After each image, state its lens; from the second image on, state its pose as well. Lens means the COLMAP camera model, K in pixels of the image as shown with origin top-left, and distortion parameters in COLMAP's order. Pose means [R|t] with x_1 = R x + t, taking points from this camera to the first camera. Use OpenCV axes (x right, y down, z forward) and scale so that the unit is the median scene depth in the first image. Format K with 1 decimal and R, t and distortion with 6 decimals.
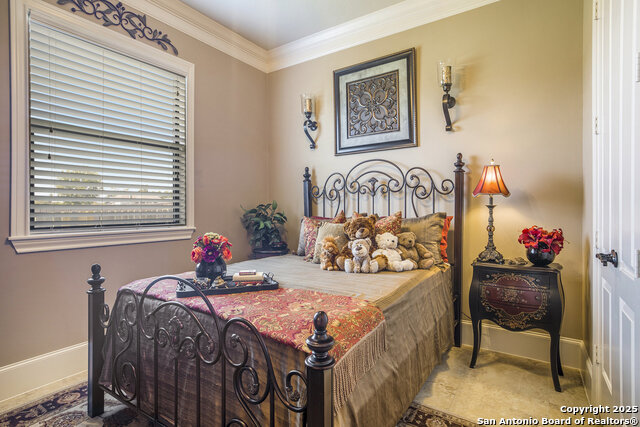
lens RADIAL K [[321.2, 0, 321.4], [0, 321.2, 207.5], [0, 0, 1]] dist [-0.013673, 0.000617]
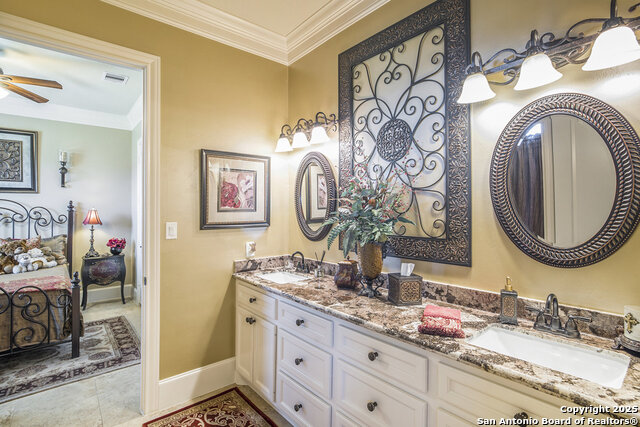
lens RADIAL K [[311.9, 0, 321.9], [0, 311.9, 208.4], [0, 0, 1]] dist [-0.009634, 0.002268]
pose [[0.269903, 0.006235, 0.962867, -0.917217], [0.004790, 0.999958, -0.007818, -0.109103], [-0.962875, 0.006722, 0.269862, -0.887497]]
